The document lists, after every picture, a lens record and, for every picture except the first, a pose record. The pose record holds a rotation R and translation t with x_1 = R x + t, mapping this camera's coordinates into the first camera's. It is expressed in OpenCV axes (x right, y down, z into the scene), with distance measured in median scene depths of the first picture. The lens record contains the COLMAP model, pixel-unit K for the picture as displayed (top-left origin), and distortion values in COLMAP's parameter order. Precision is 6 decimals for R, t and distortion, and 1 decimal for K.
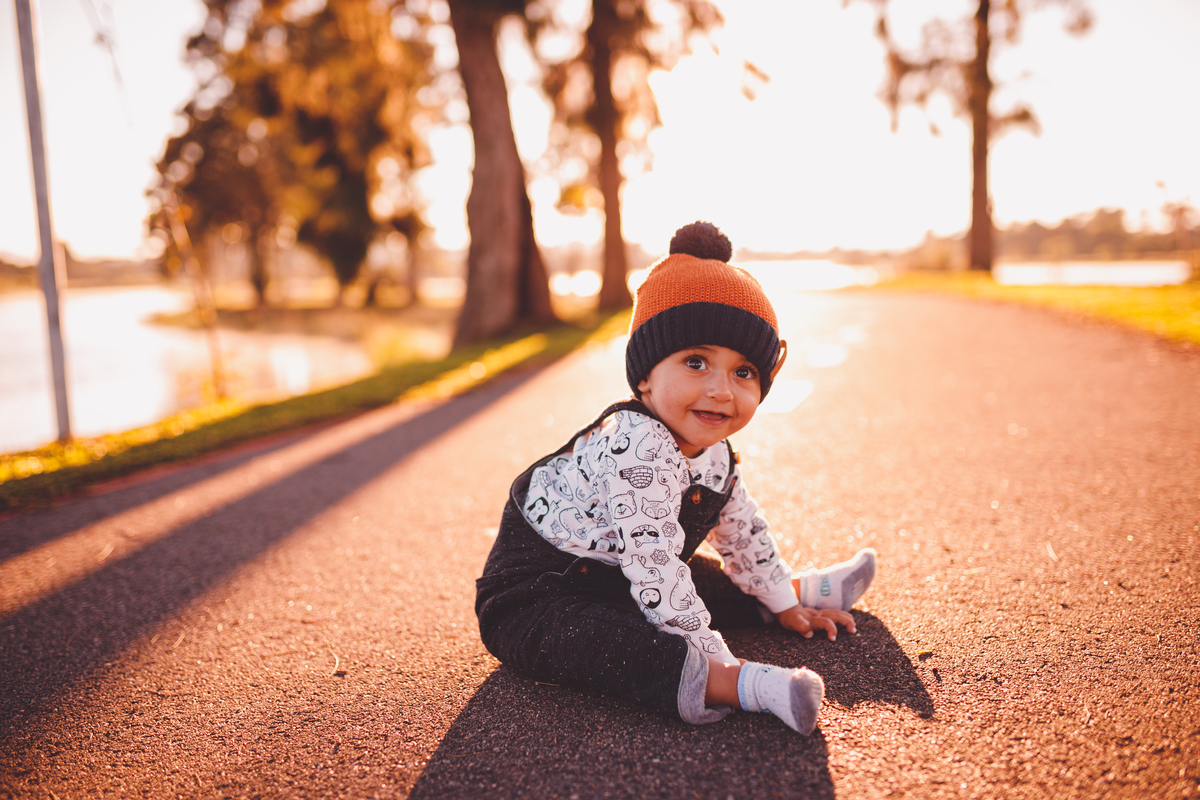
lens RADIAL K [[1180.4, 0, 603.6], [0, 1180.4, 393.6], [0, 0, 1]] dist [-0.010992, -0.009485]
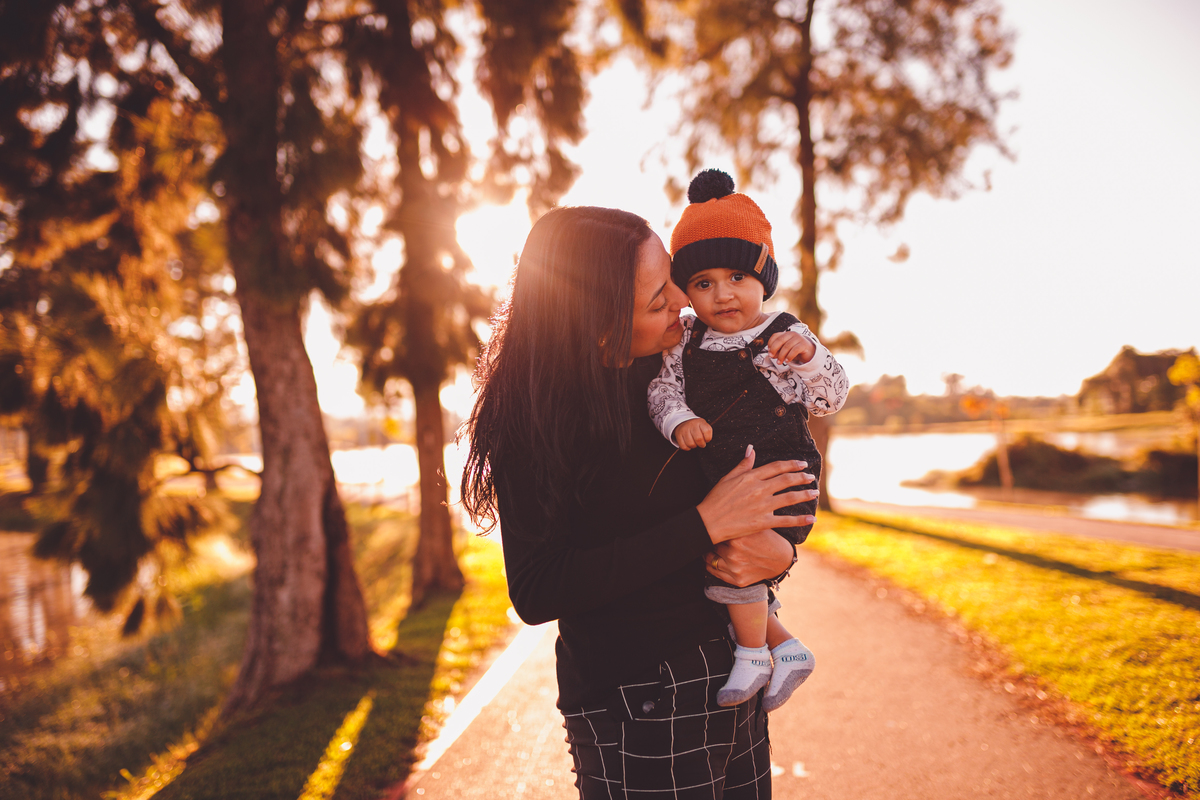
lens RADIAL K [[1180.4, 0, 603.6], [0, 1180.4, 393.6], [0, 0, 1]] dist [-0.010992, -0.009485]
pose [[0.986646, -0.000552, 0.162878, -0.015612], [0.022754, 0.990655, -0.134480, -0.130414], [-0.161282, 0.136390, 0.977439, 0.148223]]
